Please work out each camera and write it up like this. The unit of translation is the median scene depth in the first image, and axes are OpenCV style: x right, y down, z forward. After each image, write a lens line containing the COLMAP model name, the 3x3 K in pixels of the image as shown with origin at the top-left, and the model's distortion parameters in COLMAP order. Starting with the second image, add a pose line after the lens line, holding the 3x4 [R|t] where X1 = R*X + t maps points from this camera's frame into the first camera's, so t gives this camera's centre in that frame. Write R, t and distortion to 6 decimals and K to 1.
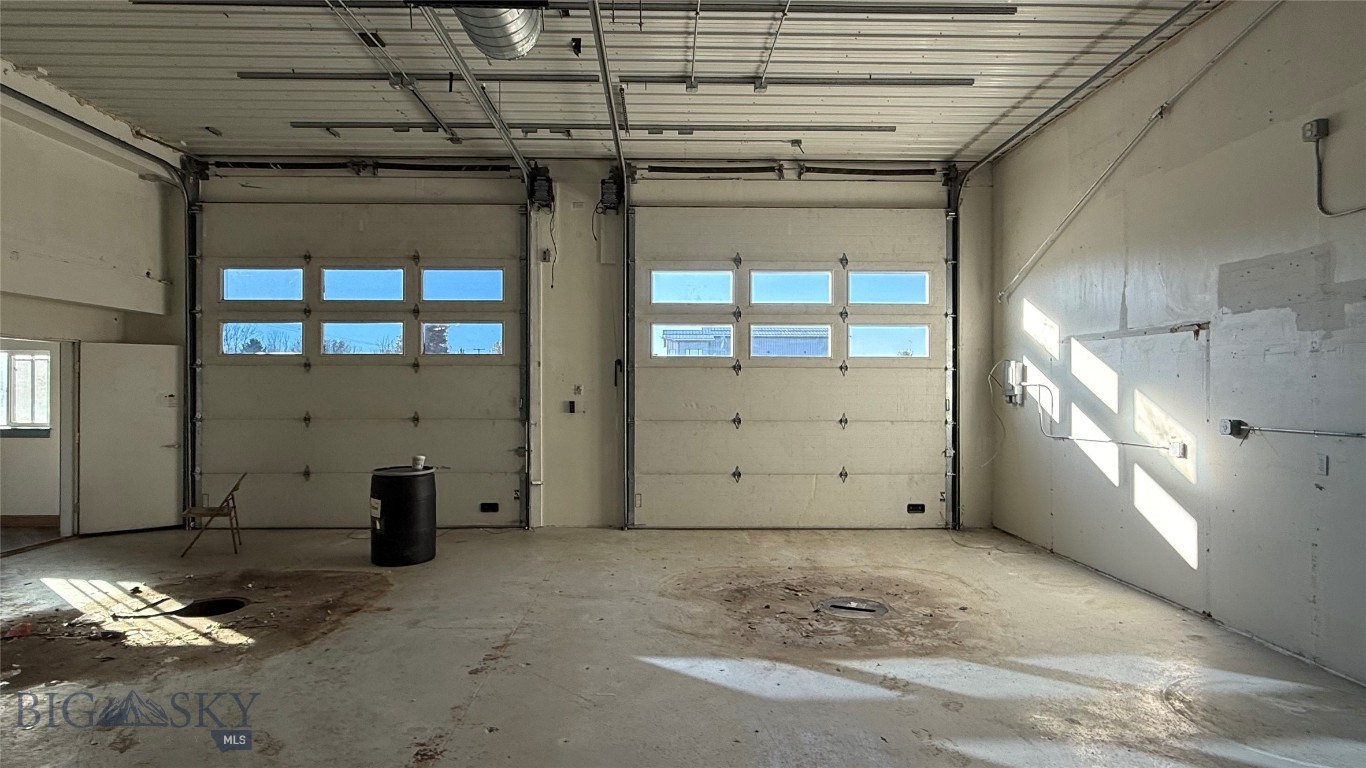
lens RADIAL K [[744.0, 0, 683.0], [0, 744.0, 384.0], [0, 0, 1]] dist [0.005767, 0.000411]
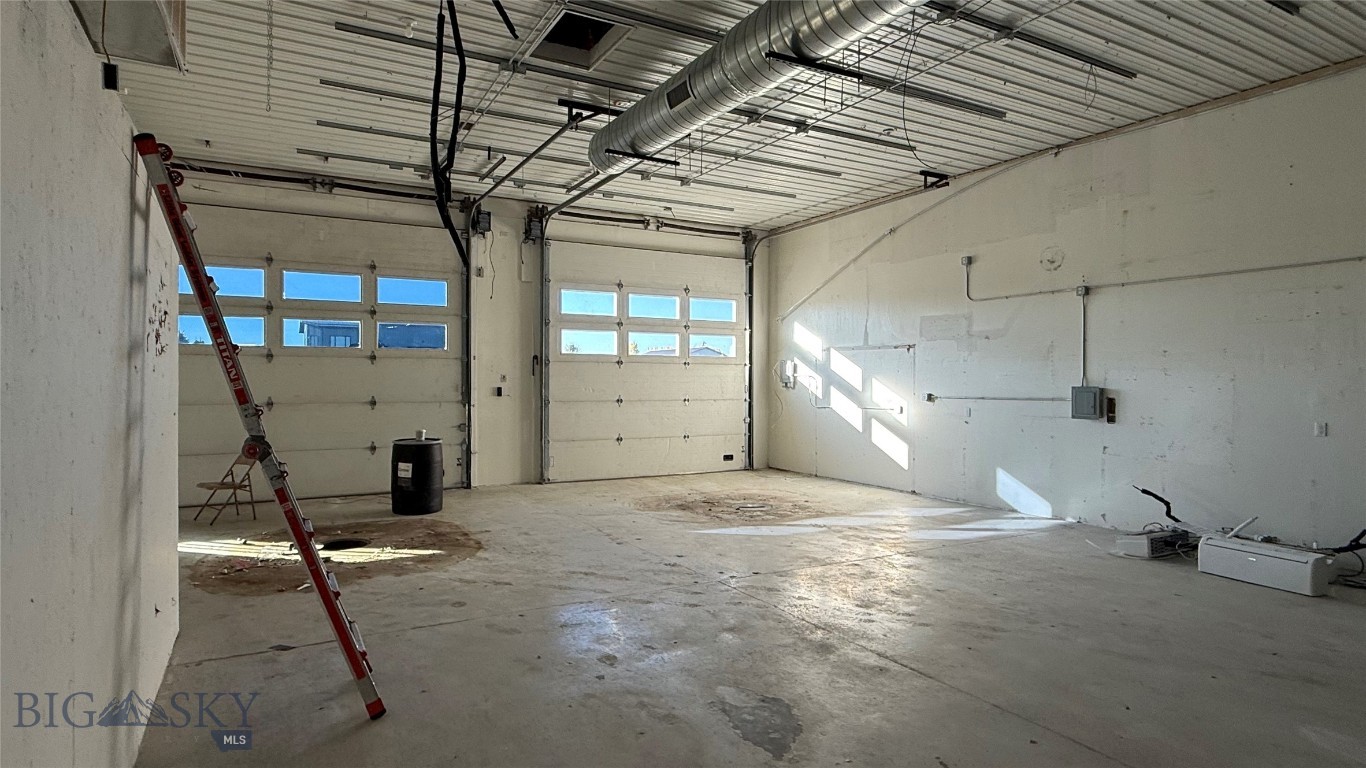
lens RADIAL K [[744.0, 0, 683.0], [0, 744.0, 384.0], [0, 0, 1]] dist [0.005767, 0.000411]
pose [[0.880305, -0.001822, 0.474405, -0.485381], [-0.004132, 0.999925, 0.011507, 0.001549], [-0.474390, -0.012089, 0.880232, -0.282137]]
